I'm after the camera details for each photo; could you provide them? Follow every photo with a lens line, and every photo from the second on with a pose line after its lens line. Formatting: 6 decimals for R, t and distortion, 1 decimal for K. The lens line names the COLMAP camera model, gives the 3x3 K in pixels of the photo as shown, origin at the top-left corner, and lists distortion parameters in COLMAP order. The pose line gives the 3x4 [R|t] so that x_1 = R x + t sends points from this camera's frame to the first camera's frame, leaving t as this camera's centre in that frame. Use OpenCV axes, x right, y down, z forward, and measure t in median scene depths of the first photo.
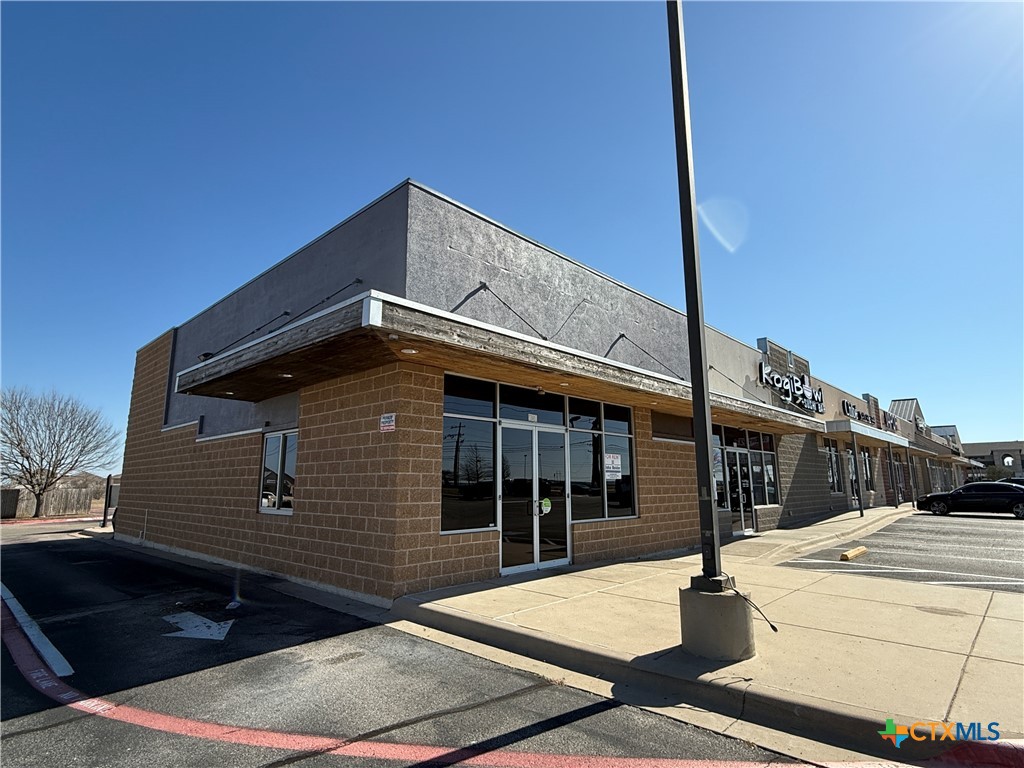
lens RADIAL K [[541.9, 0, 510.2], [0, 541.9, 382.1], [0, 0, 1]] dist [-0.003364, 0.000370]
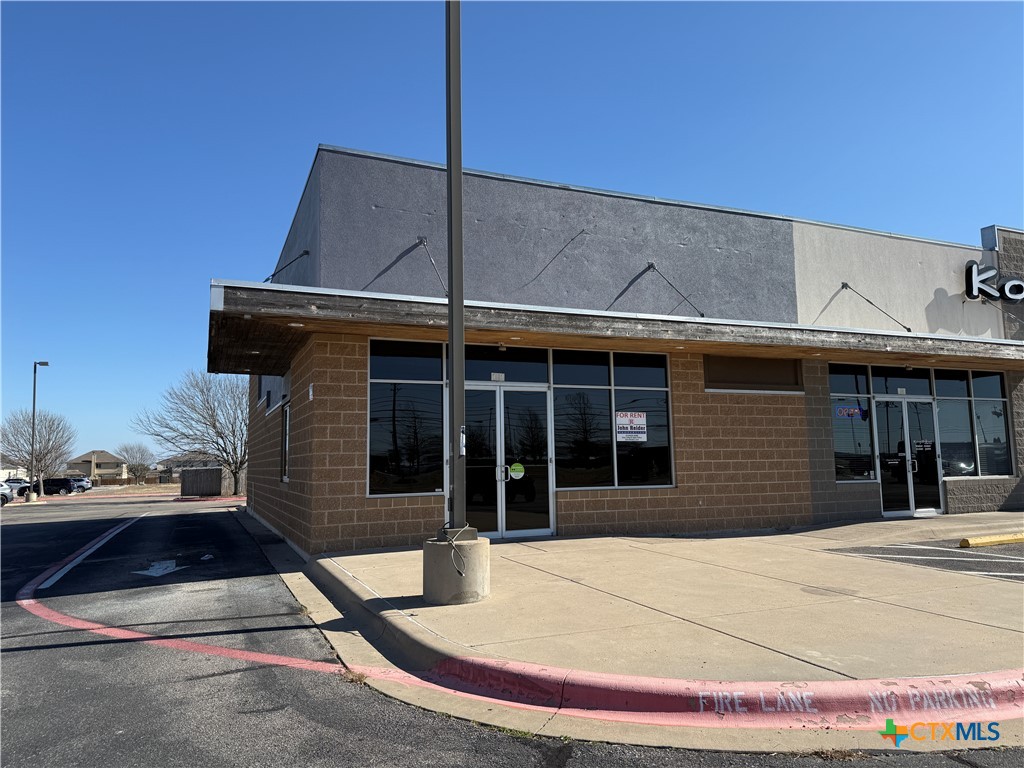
lens RADIAL K [[707.9, 0, 514.2], [0, 707.9, 387.6], [0, 0, 1]] dist [0.055990, -0.004913]
pose [[0.922370, -0.053281, -0.382616, 0.494379], [0.086221, 0.993852, 0.069455, 0.003648], [0.376563, -0.097053, 0.921293, -0.086266]]
